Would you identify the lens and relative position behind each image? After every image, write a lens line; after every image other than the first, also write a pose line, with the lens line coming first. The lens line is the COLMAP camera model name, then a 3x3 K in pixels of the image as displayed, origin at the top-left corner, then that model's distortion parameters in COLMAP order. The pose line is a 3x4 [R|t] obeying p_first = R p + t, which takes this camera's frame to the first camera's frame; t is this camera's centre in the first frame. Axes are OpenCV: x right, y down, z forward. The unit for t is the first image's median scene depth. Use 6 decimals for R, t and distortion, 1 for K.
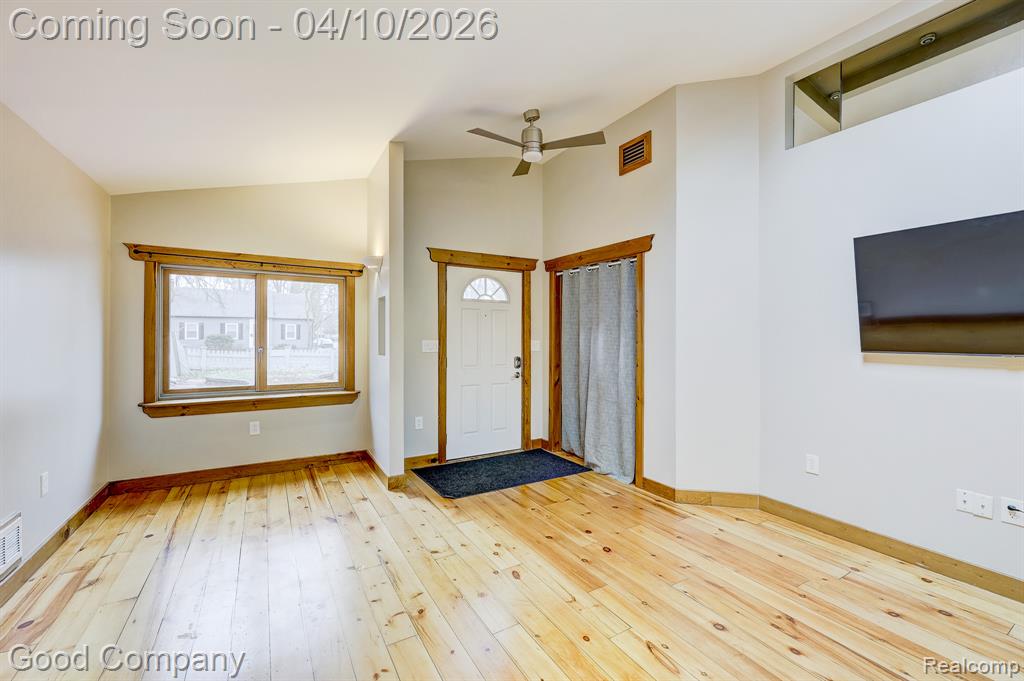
lens RADIAL K [[429.2, 0, 529.4], [0, 429.2, 337.8], [0, 0, 1]] dist [-0.003662, -0.000248]
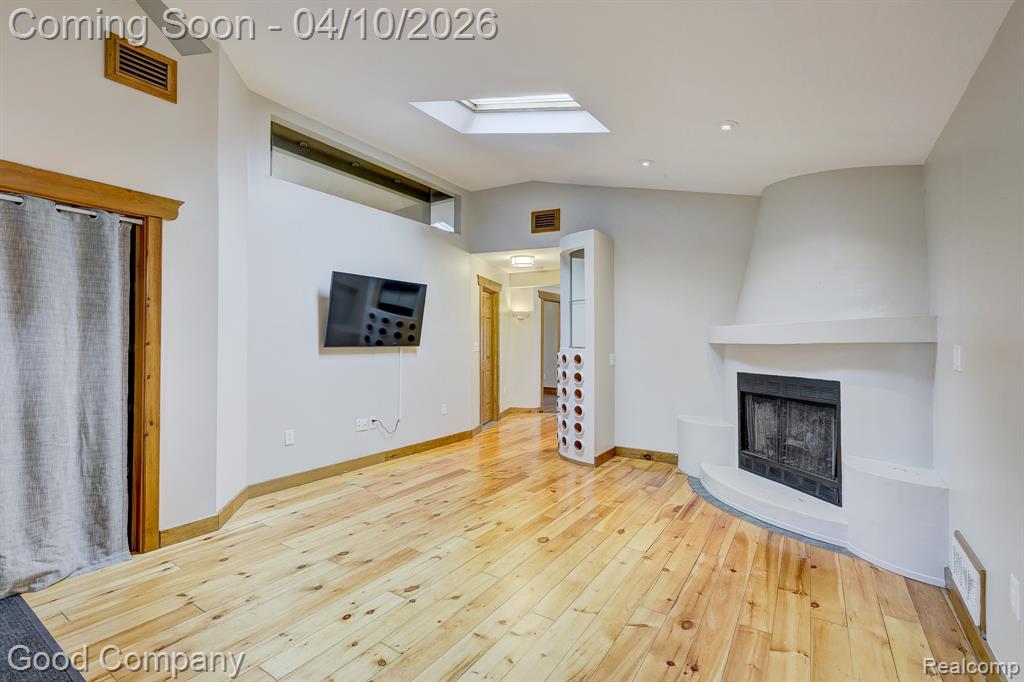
lens RADIAL K [[465.3, 0, 499.9], [0, 465.3, 337.0], [0, 0, 1]] dist [-0.005853, -0.000031]
pose [[-0.403105, -0.003806, 0.915146, -0.660819], [-0.003524, 0.999990, 0.002606, -0.004707], [-0.915147, -0.002174, -0.403115, 0.778079]]
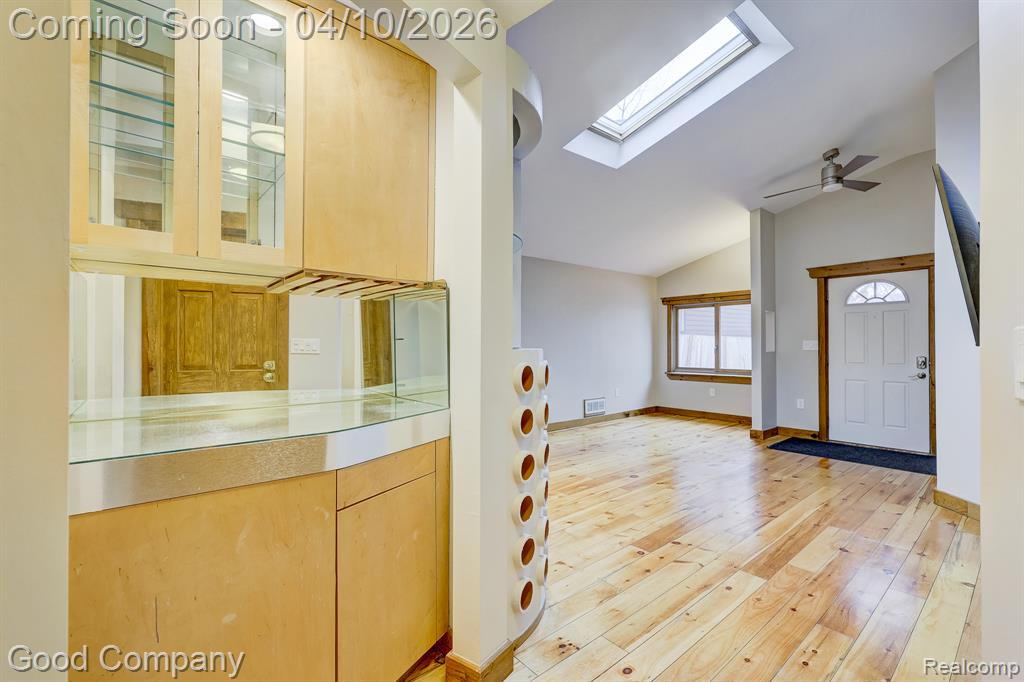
lens RADIAL K [[446.0, 0, 488.3], [0, 446.0, 344.2], [0, 0, 1]] dist [-0.003814, -0.000569]
pose [[0.096275, -0.008564, -0.995318, 1.125273], [0.002526, 0.999962, -0.008360, 0.028291], [0.995352, -0.001709, 0.096293, -0.088496]]
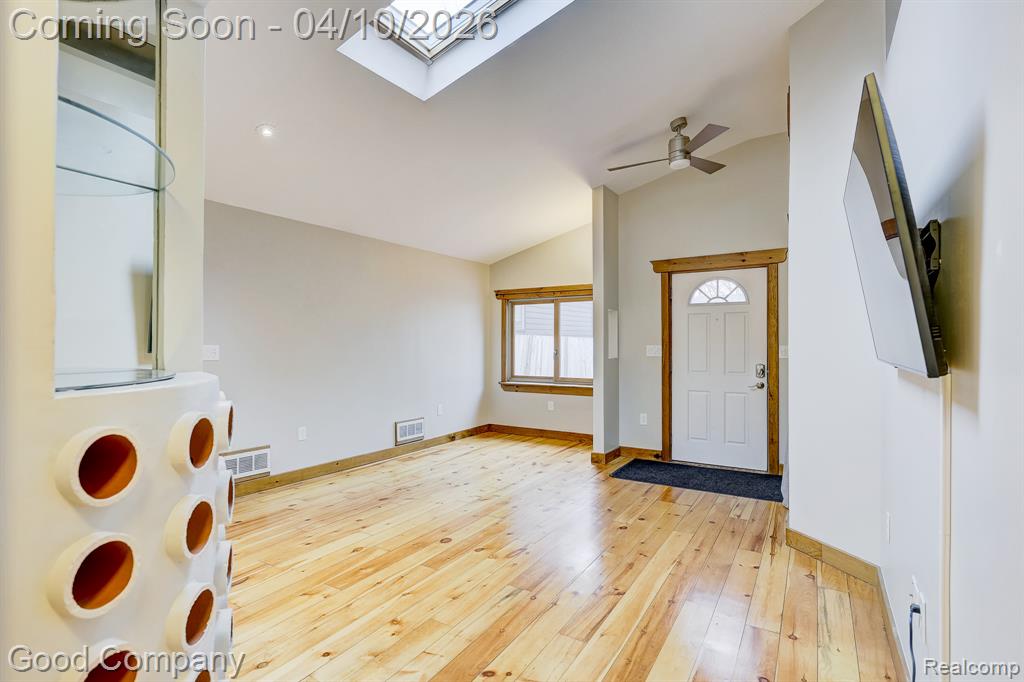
lens RADIAL K [[519.9, 0, 474.8], [0, 519.9, 345.1], [0, 0, 1]] dist [-0.012159, 0.002113]
pose [[0.397234, -0.002851, -0.917713, 0.908591], [0.001713, 0.999996, -0.002365, 0.008451], [0.917716, -0.000632, 0.397237, 0.065206]]
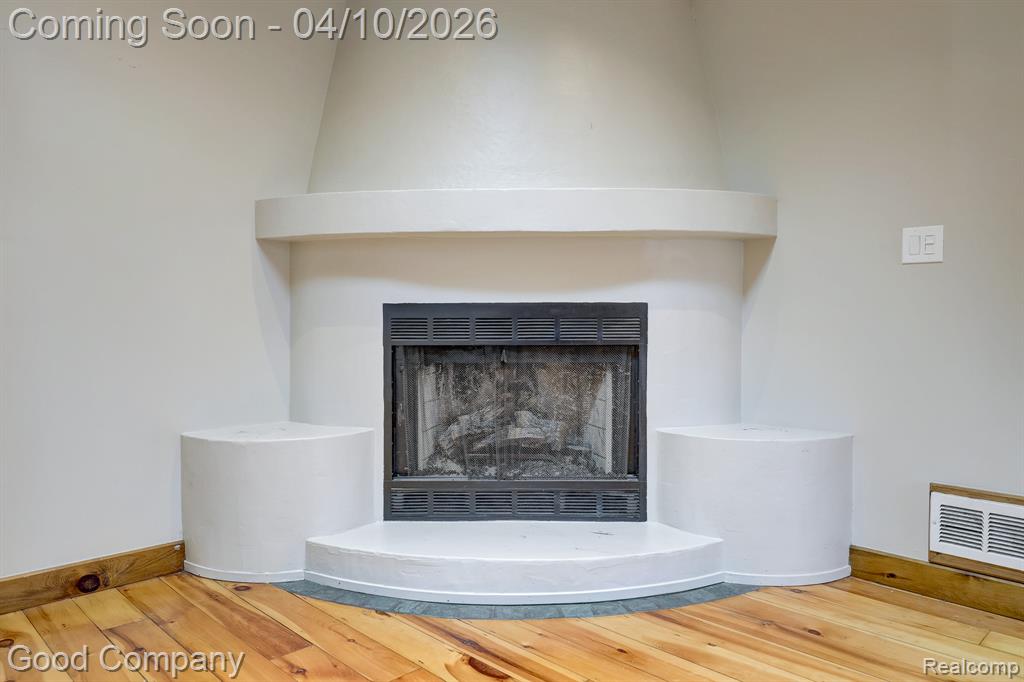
lens RADIAL K [[701.0, 0, 506.9], [0, 701.0, 339.1], [0, 0, 1]] dist [-0.004336, -0.000561]
pose [[-0.977541, -0.008716, -0.210566, 0.166500], [-0.014399, 0.999572, 0.025469, 0.098673], [0.210254, 0.027929, -0.977248, 0.547875]]
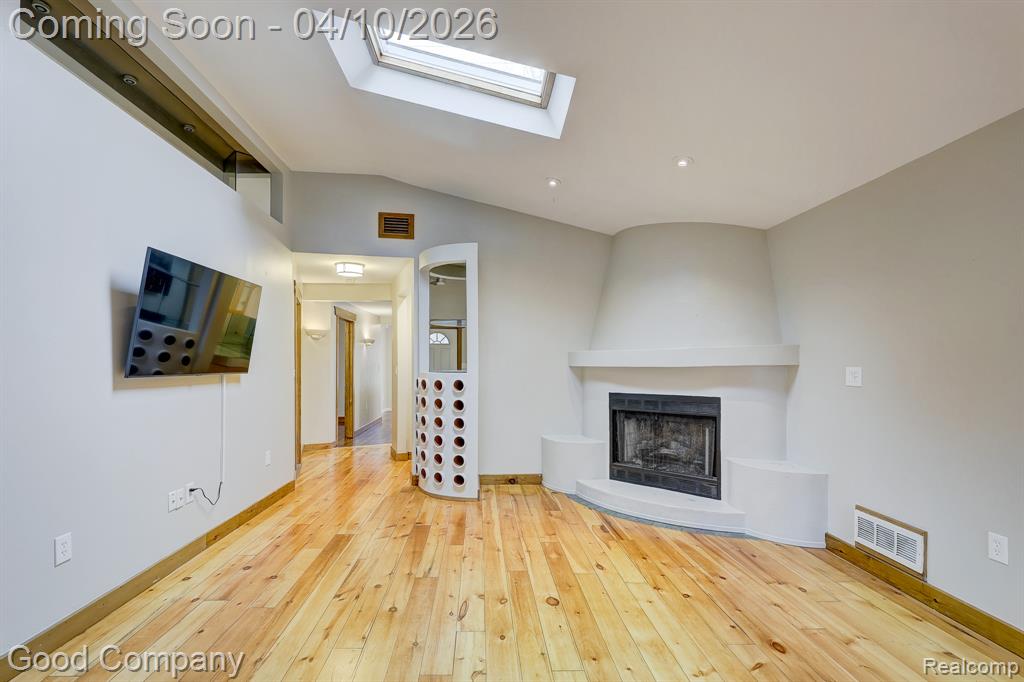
lens RADIAL K [[453.9, 0, 491.0], [0, 453.9, 367.4], [0, 0, 1]] dist [-0.003827, -0.000046]
pose [[-0.857544, -0.013728, 0.514228, -0.212642], [-0.006589, 0.999855, 0.015706, -0.002759], [-0.514369, 0.010080, -0.857510, 0.995649]]
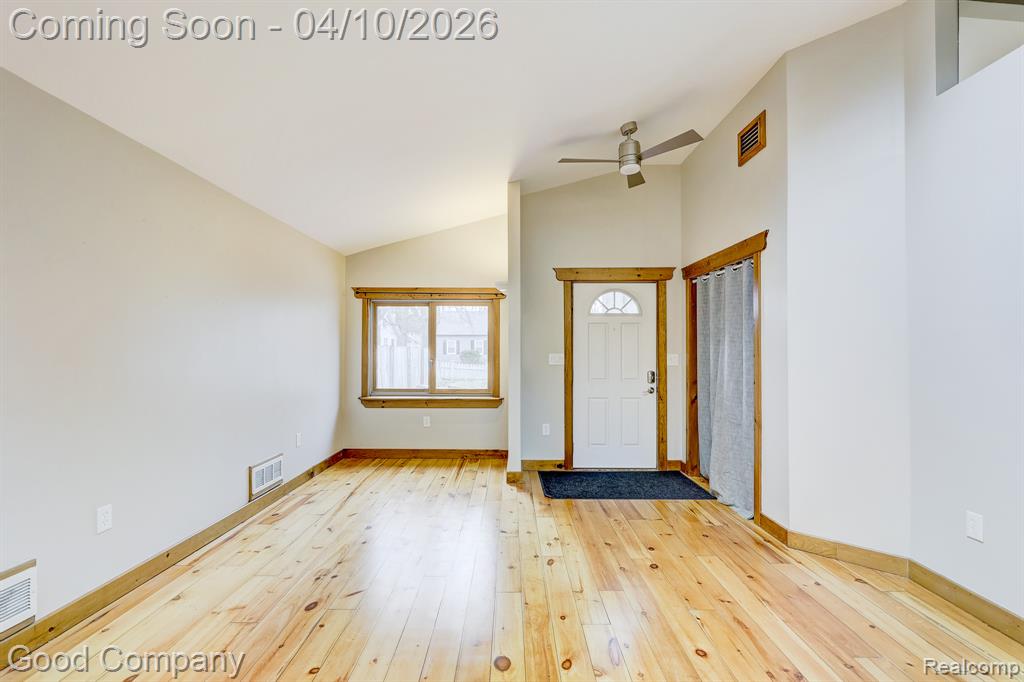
lens RADIAL K [[465.3, 0, 511.4], [0, 465.3, 346.6], [0, 0, 1]] dist [-0.005853, -0.000031]
pose [[0.846667, -0.007512, -0.532070, 0.333984], [0.000390, 0.999909, -0.013497, 0.004236], [0.532123, 0.011220, 0.846593, -0.054335]]
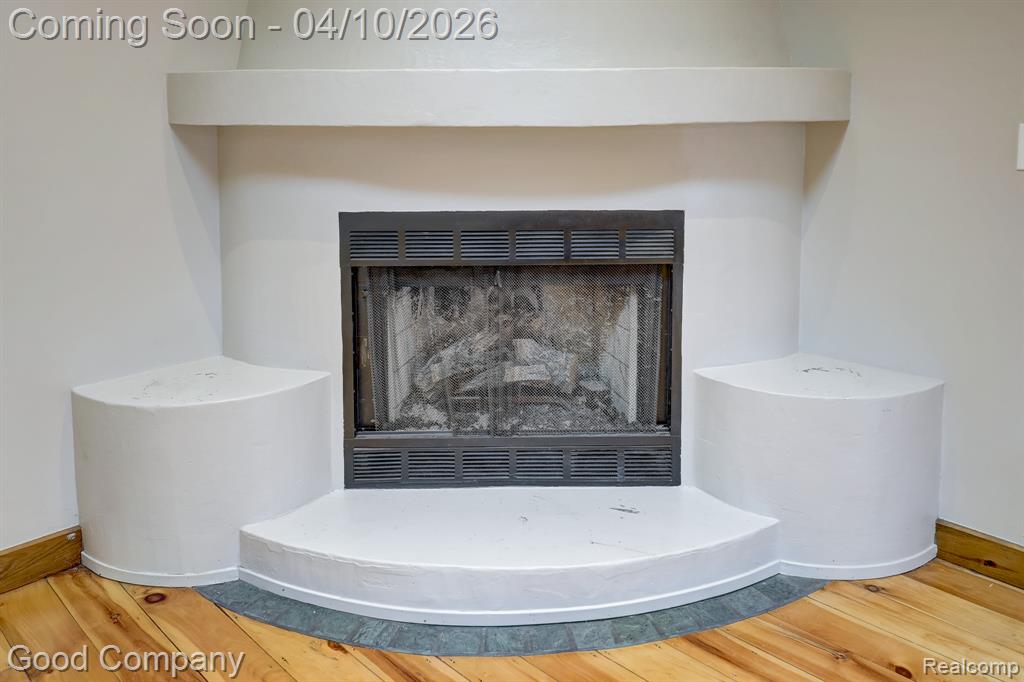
lens RADIAL K [[774.5, 0, 535.3], [0, 774.5, 192.4], [0, 0, 1]] dist [-0.004468, 0.002649]
pose [[-0.970070, 0.007050, -0.242722, 0.136597], [-0.012888, 0.996675, 0.080459, 0.013870], [0.242482, 0.081179, -0.966754, 0.435113]]
